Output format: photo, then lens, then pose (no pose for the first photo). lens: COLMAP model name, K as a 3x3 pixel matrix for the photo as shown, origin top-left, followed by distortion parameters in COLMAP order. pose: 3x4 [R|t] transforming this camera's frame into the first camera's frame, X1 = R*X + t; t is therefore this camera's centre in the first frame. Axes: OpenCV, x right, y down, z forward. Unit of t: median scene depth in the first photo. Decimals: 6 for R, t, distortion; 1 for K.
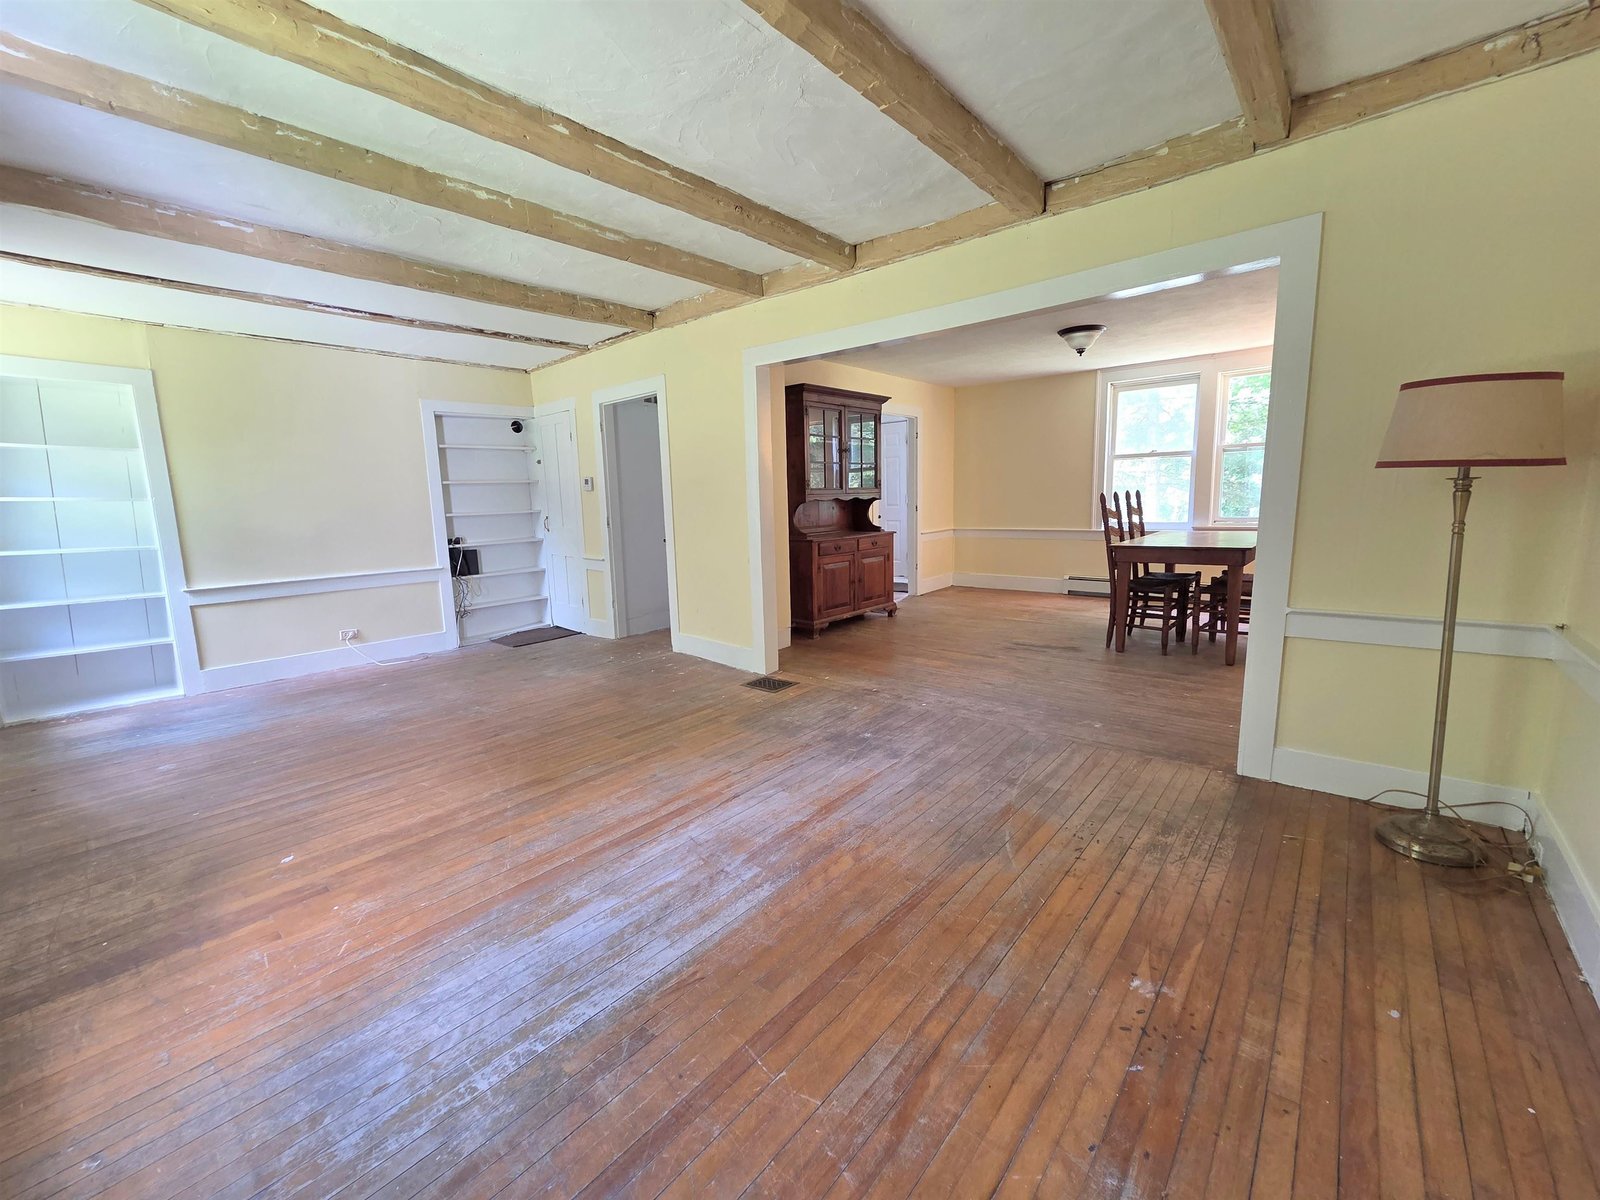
lens RADIAL K [[659.7, 0, 796.7], [0, 659.7, 595.4], [0, 0, 1]] dist [-0.000632, 0.001927]
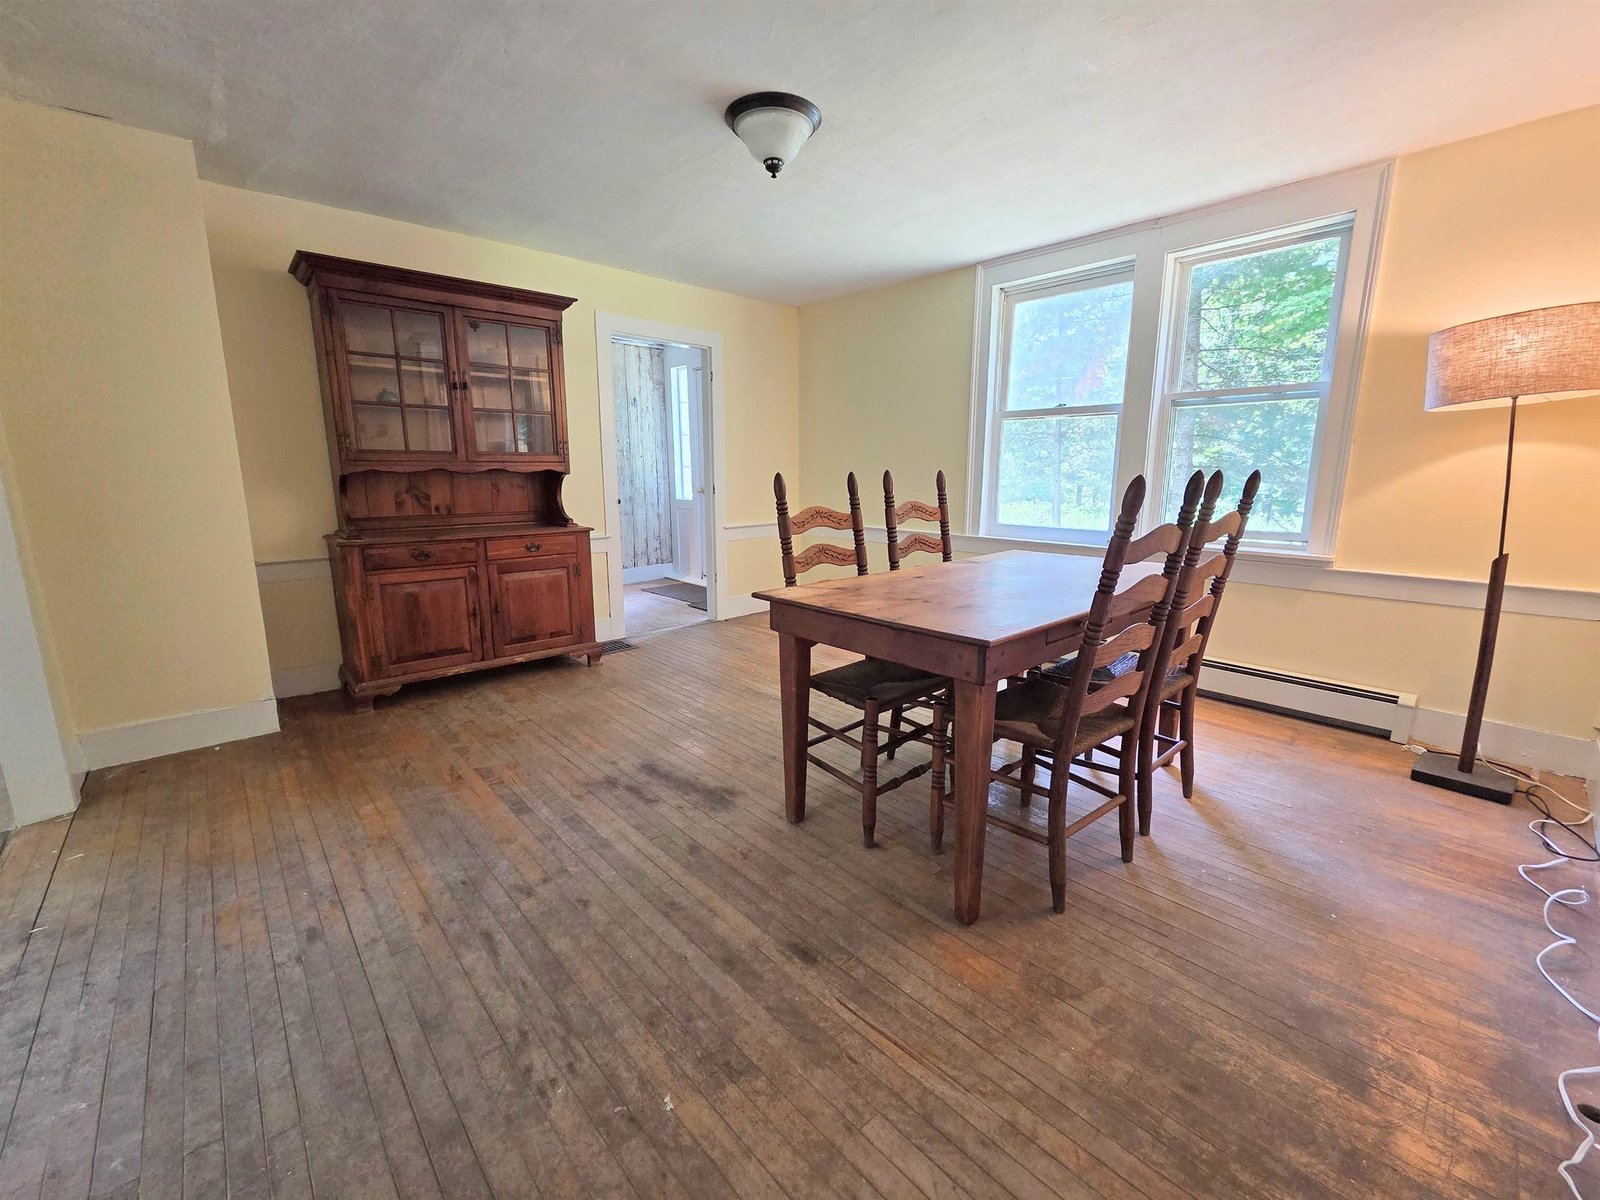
lens RADIAL K [[659.7, 0, 793.9], [0, 659.7, 601.2], [0, 0, 1]] dist [-0.000632, 0.001927]
pose [[0.992294, 0.053525, -0.111745, 0.417197], [-0.047773, 0.997422, 0.053540, -0.073213], [0.114323, -0.047789, 0.992294, 0.428724]]
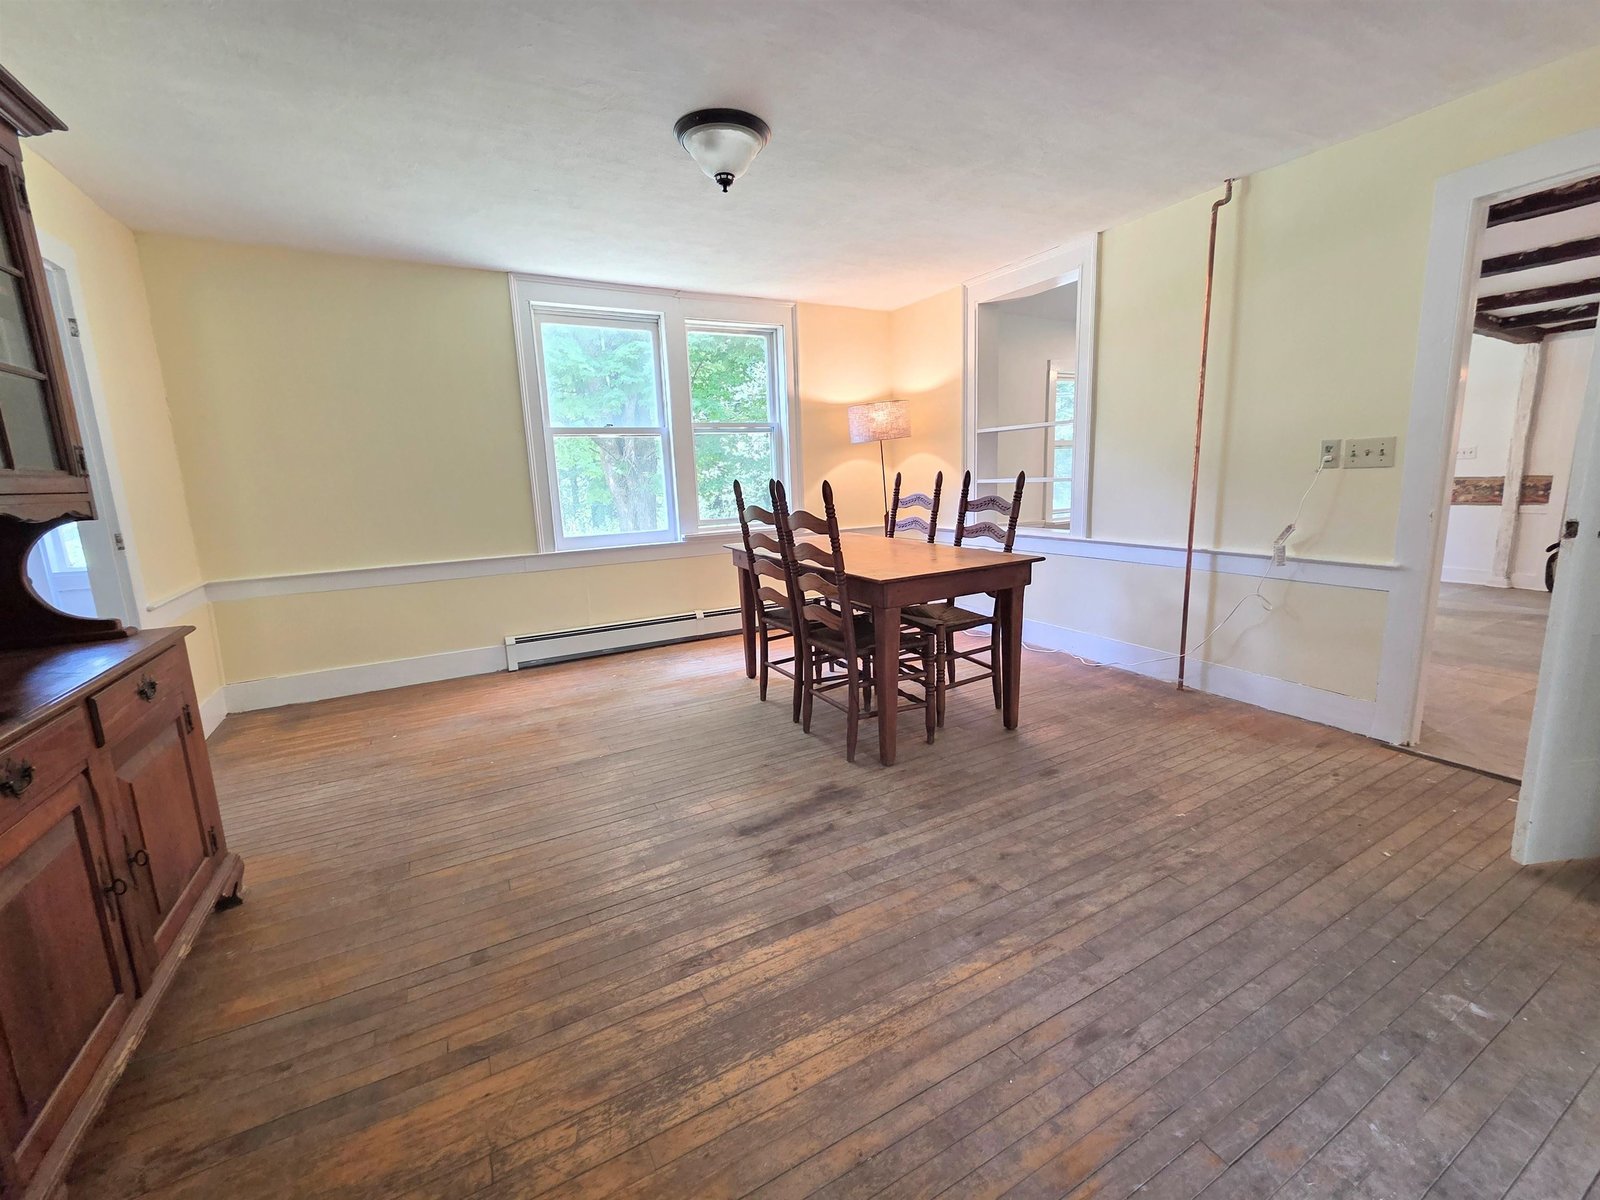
lens RADIAL K [[659.7, 0, 802.3], [0, 659.7, 595.4], [0, 0, 1]] dist [-0.000632, 0.001927]
pose [[0.348630, -0.156903, 0.924034, -0.024495], [0.165583, 0.980691, 0.104051, -0.098366], [-0.922518, 0.116730, 0.367879, 0.661822]]
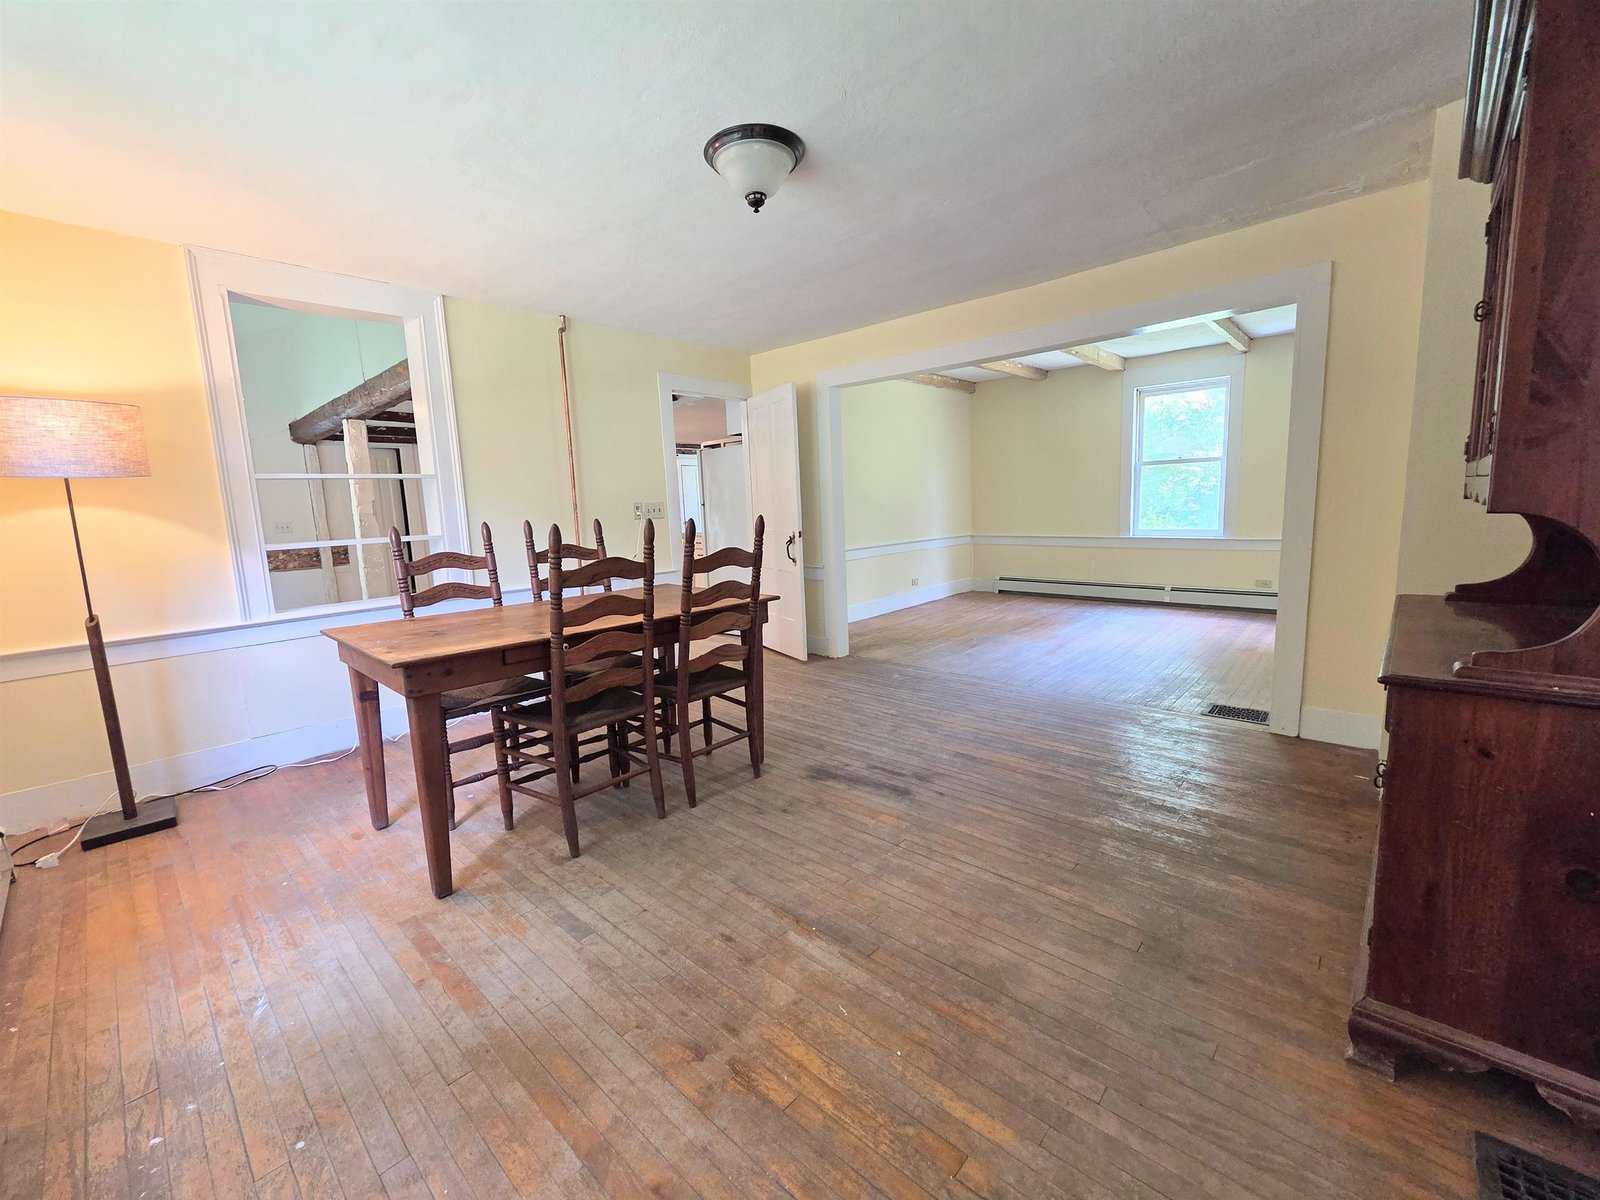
lens RADIAL K [[659.7, 0, 787.9], [0, 659.7, 599.8], [0, 0, 1]] dist [-0.000632, 0.001927]
pose [[-0.996981, 0.060686, 0.048438, 0.328690], [0.072204, 0.954023, 0.290905, -0.196603], [-0.028557, 0.293524, -0.955525, 1.227371]]
